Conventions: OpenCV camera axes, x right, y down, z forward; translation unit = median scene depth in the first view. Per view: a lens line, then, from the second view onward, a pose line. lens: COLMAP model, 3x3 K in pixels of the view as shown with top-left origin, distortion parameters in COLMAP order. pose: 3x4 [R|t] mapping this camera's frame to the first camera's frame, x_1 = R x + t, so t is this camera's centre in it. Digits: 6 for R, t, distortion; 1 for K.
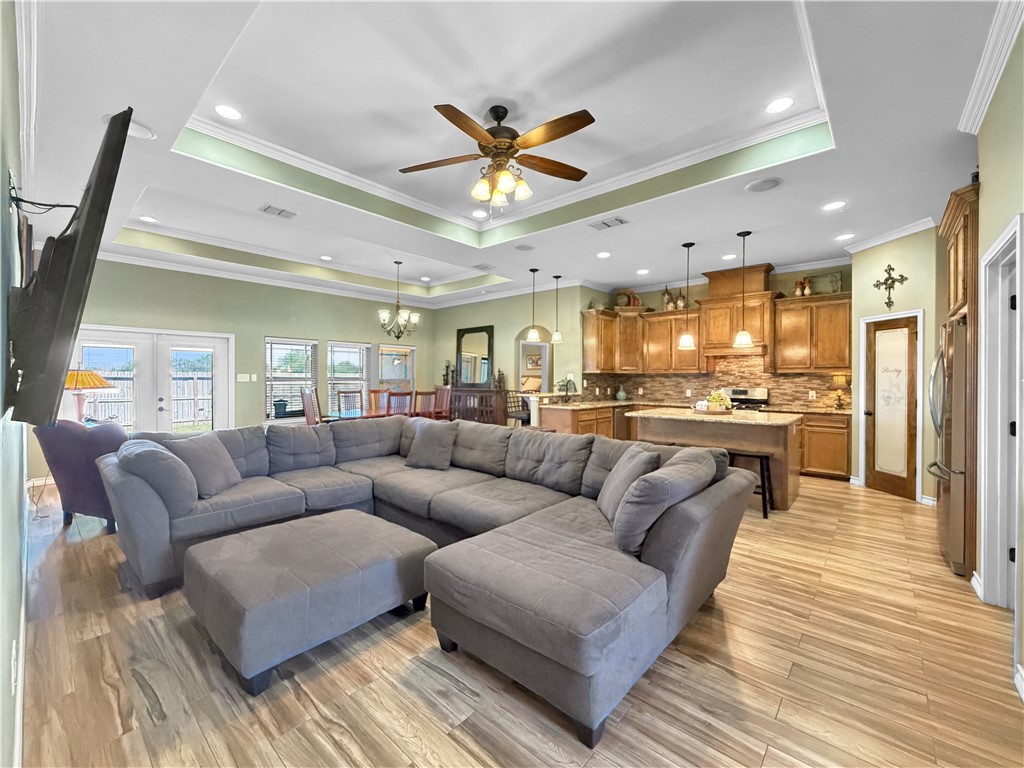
lens RADIAL K [[424.0, 0, 508.1], [0, 424.0, 382.9], [0, 0, 1]] dist [-0.002091, -0.000352]
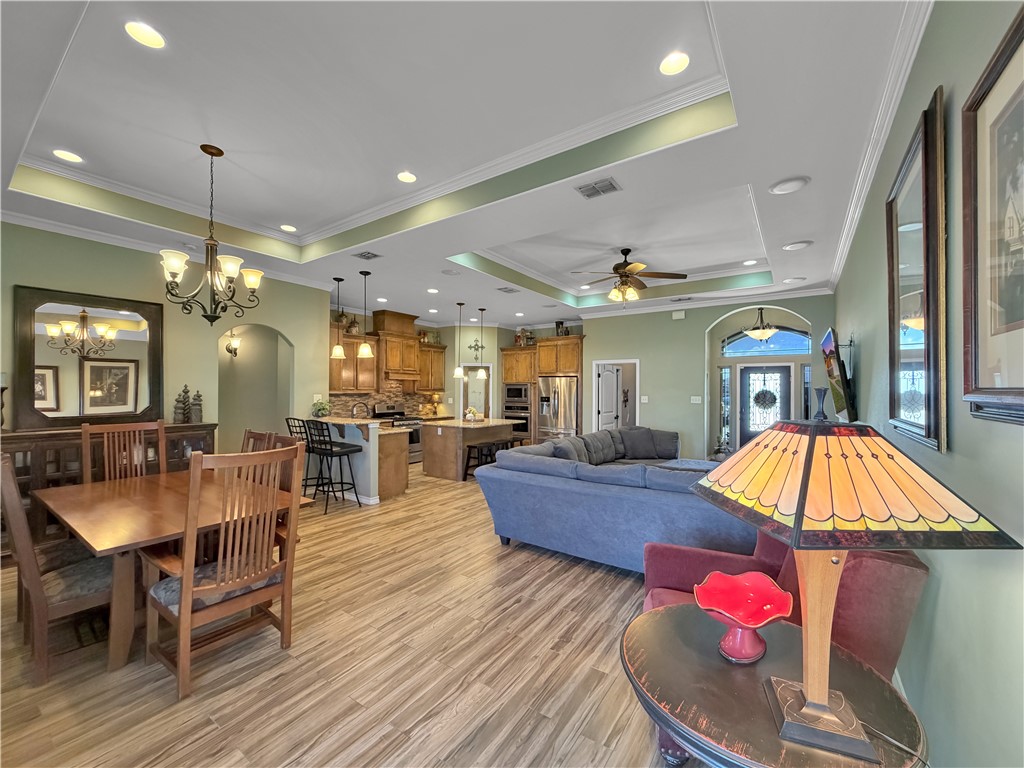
lens RADIAL K [[415.9, 0, 508.9], [0, 415.9, 383.4], [0, 0, 1]] dist [-0.000045, -0.000044]
pose [[-0.123288, 0.012570, 0.992291, -0.976880], [0.007457, 0.999903, -0.011740, -0.044320], [-0.992343, 0.005952, -0.123369, 1.030652]]
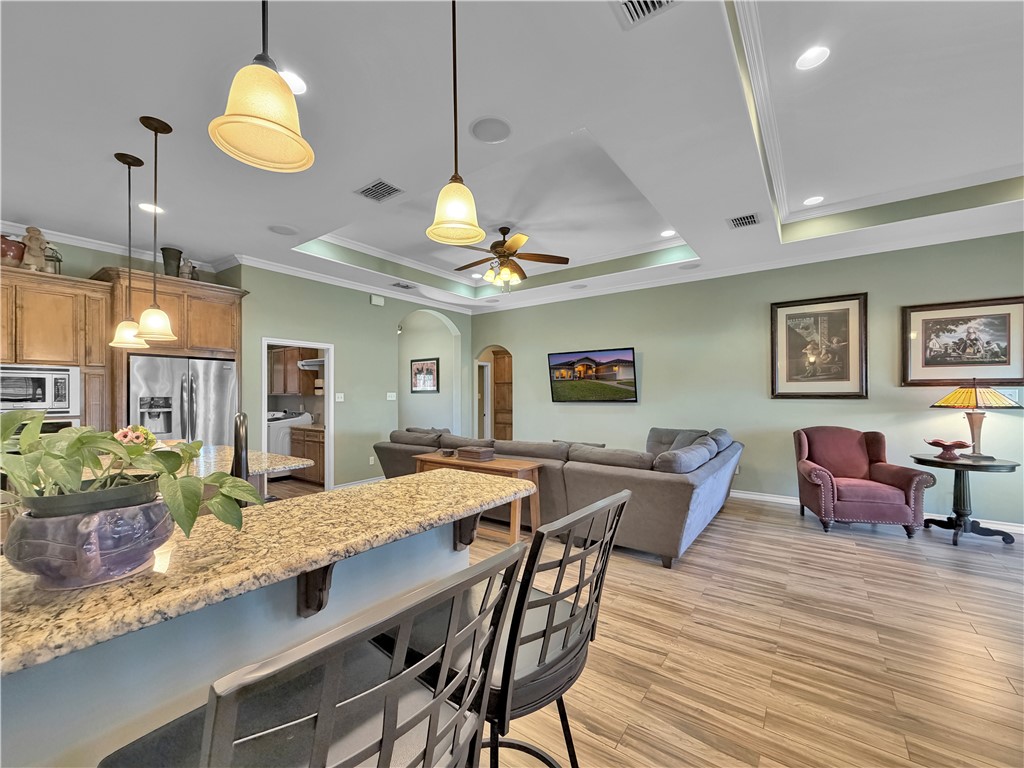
lens RADIAL K [[405.7, 0, 496.3], [0, 405.7, 397.2], [0, 0, 1]] dist [-0.000189, 0.000001]
pose [[-0.996221, 0.003145, -0.086797, 0.120988], [0.001510, 0.999820, 0.018895, -0.023364], [0.086841, 0.018693, -0.996047, 1.519026]]
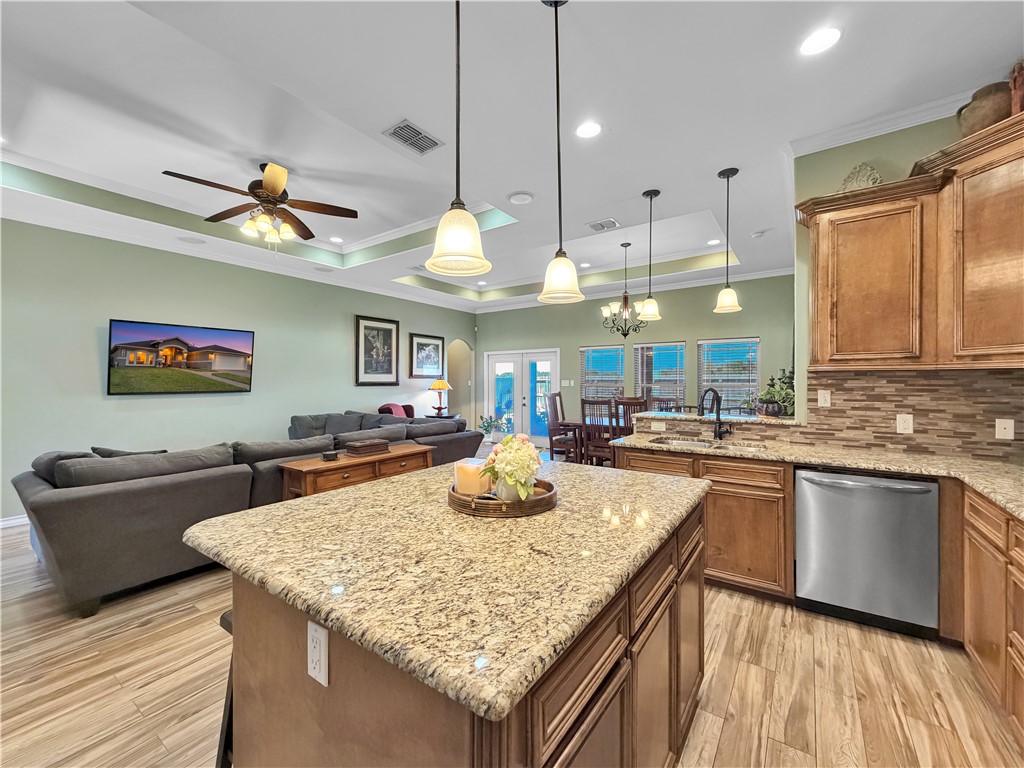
lens RADIAL K [[423.4, 0, 502.4], [0, 423.4, 386.0], [0, 0, 1]] dist [0.000573, 0.000087]
pose [[0.089057, 0.008373, -0.995991, 0.789152], [-0.009433, 0.999927, 0.007562, -0.015051], [0.995982, 0.008722, 0.089129, 0.946070]]
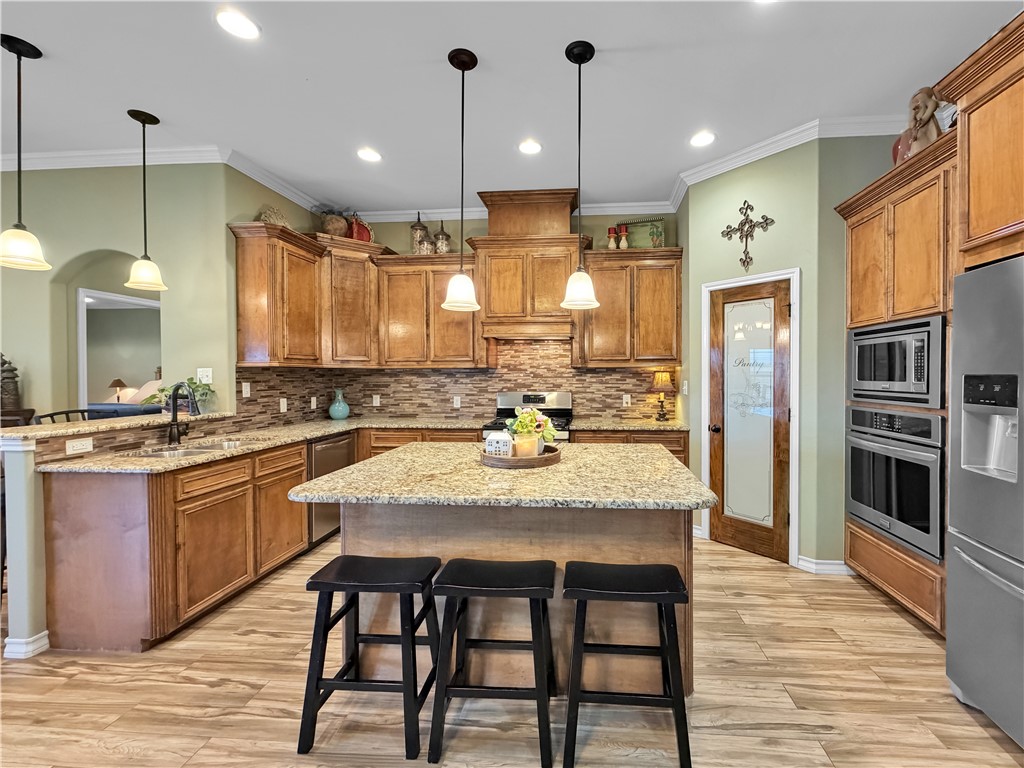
lens RADIAL K [[432.4, 0, 565.6], [0, 432.4, 379.9], [0, 0, 1]] dist [-0.000306, -0.000050]
pose [[0.791237, -0.011964, 0.611392, 0.258598], [0.012373, 0.999917, 0.003554, -0.009750], [-0.611384, 0.004753, 0.791320, 0.610109]]
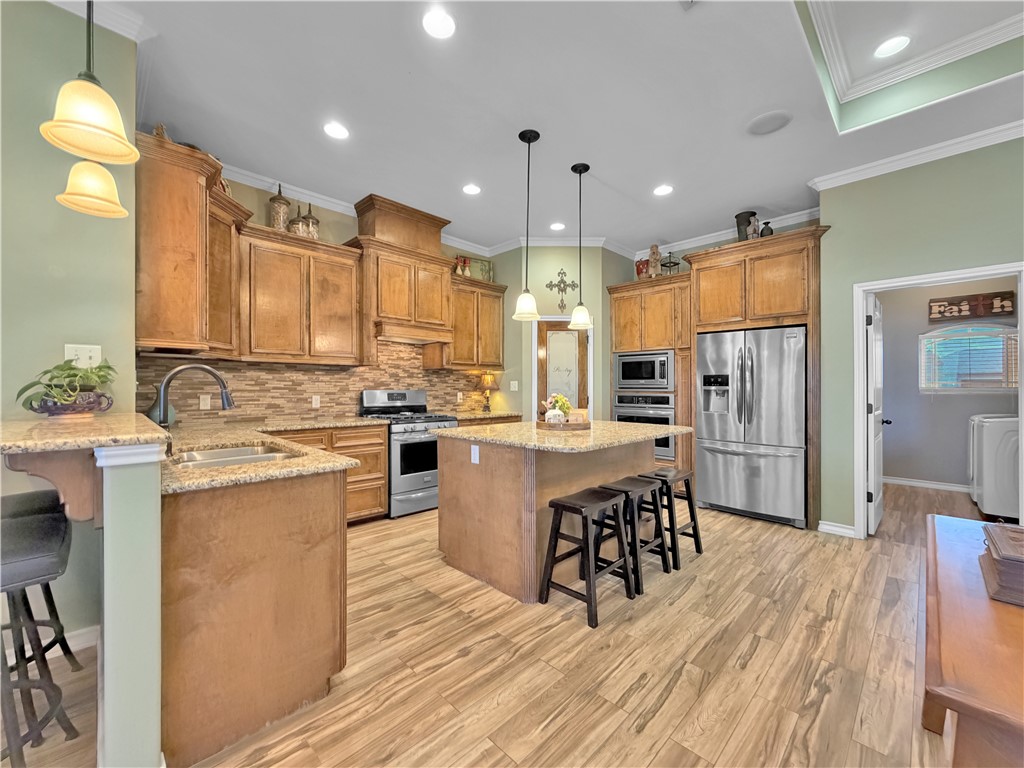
lens RADIAL K [[415.9, 0, 508.9], [0, 415.9, 383.4], [0, 0, 1]] dist [-0.000045, -0.000044]
pose [[0.056402, 0.007771, 0.998378, -0.119277], [0.010065, 0.999914, -0.008351, 0.010616], [-0.998357, 0.010519, 0.056319, 1.018305]]
